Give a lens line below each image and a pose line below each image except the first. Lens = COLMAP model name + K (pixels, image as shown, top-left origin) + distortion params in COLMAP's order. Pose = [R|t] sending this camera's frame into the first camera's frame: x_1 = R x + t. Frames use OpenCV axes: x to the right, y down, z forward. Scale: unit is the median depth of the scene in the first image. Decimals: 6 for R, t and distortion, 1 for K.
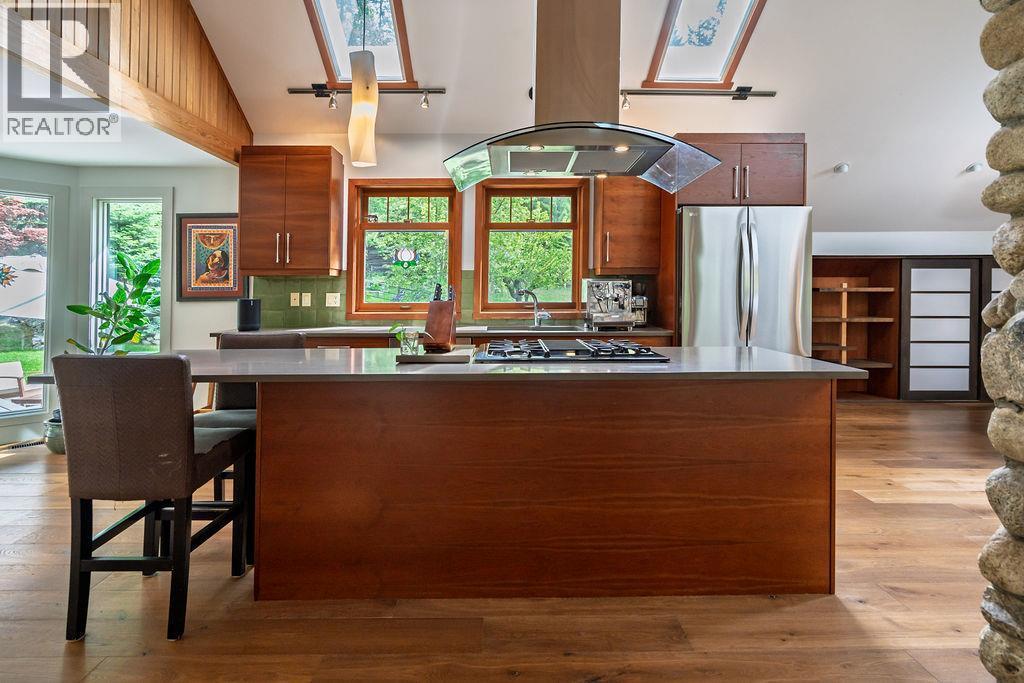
lens RADIAL K [[531.4, 0, 511.9], [0, 531.4, 284.0], [0, 0, 1]] dist [-0.000295, -0.000072]
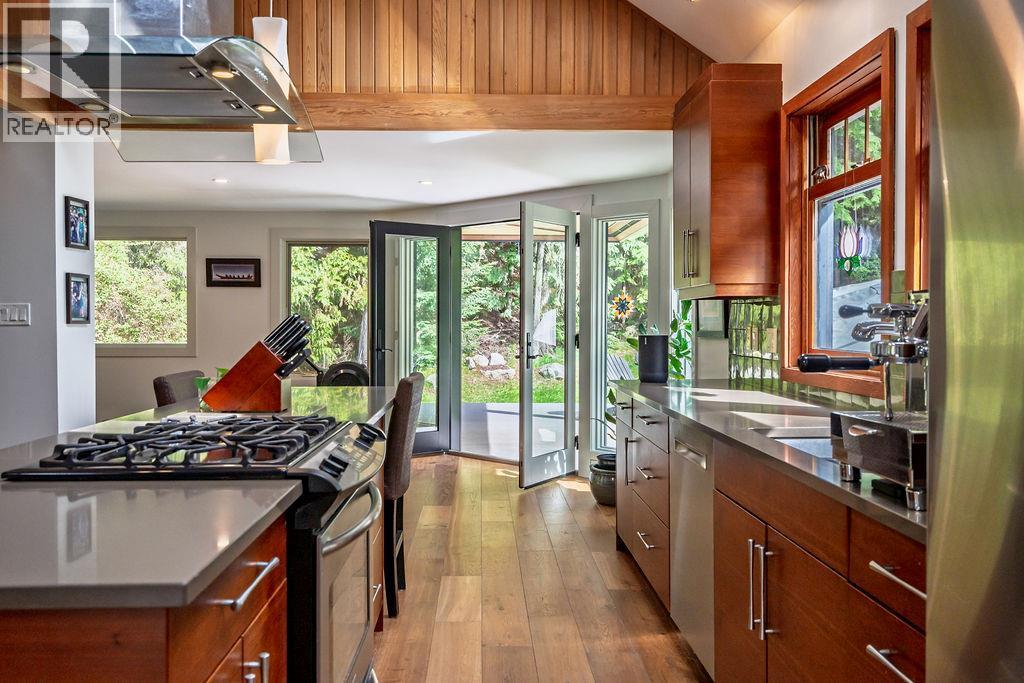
lens RADIAL K [[842.4, 0, 473.6], [0, 842.4, 340.8], [0, 0, 1]] dist [0.002847, -0.000798]
pose [[-0.027414, 0.027210, -0.999254, 0.530316], [0.007728, 0.999605, 0.027007, 0.003742], [0.999594, -0.006982, -0.027614, 0.739129]]
